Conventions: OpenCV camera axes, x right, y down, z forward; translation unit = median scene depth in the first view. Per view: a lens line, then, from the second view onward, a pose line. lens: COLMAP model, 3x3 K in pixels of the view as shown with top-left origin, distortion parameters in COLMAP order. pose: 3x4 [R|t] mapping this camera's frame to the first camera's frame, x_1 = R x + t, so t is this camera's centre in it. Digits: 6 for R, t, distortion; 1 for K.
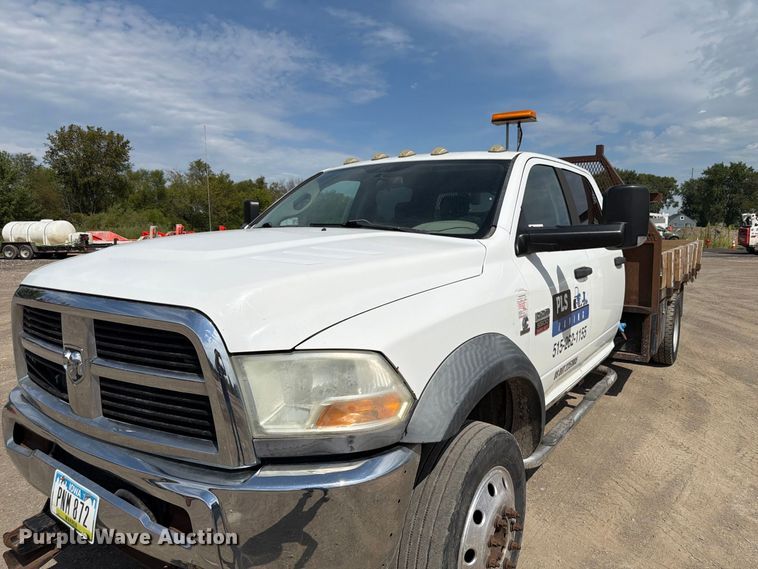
lens RADIAL K [[542.3, 0, 382.6], [0, 542.3, 290.5], [0, 0, 1]] dist [0.050813, -0.045692]
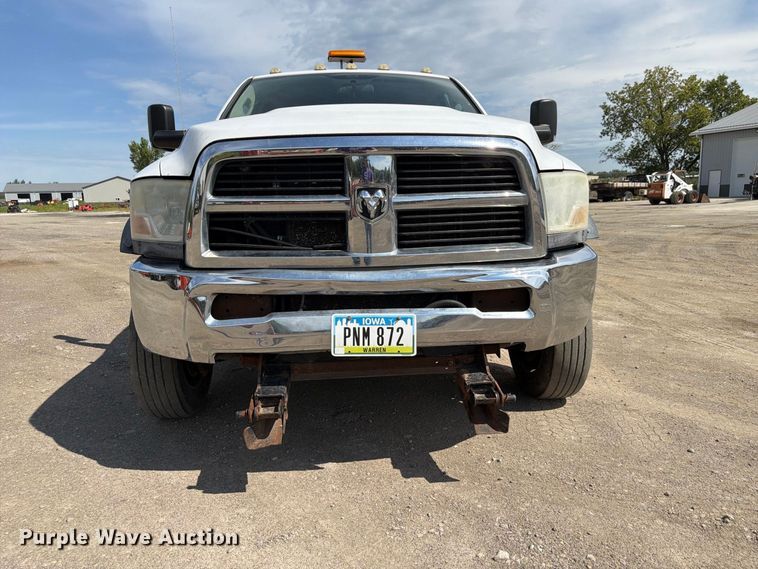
lens RADIAL K [[543.6, 0, 386.9], [0, 543.6, 286.1], [0, 0, 1]] dist [0.060115, -0.072176]
pose [[0.779806, -0.123777, 0.613663, -0.710114], [0.099950, 0.992301, 0.073138, 0.129668], [-0.617991, 0.004302, 0.786173, 0.081839]]
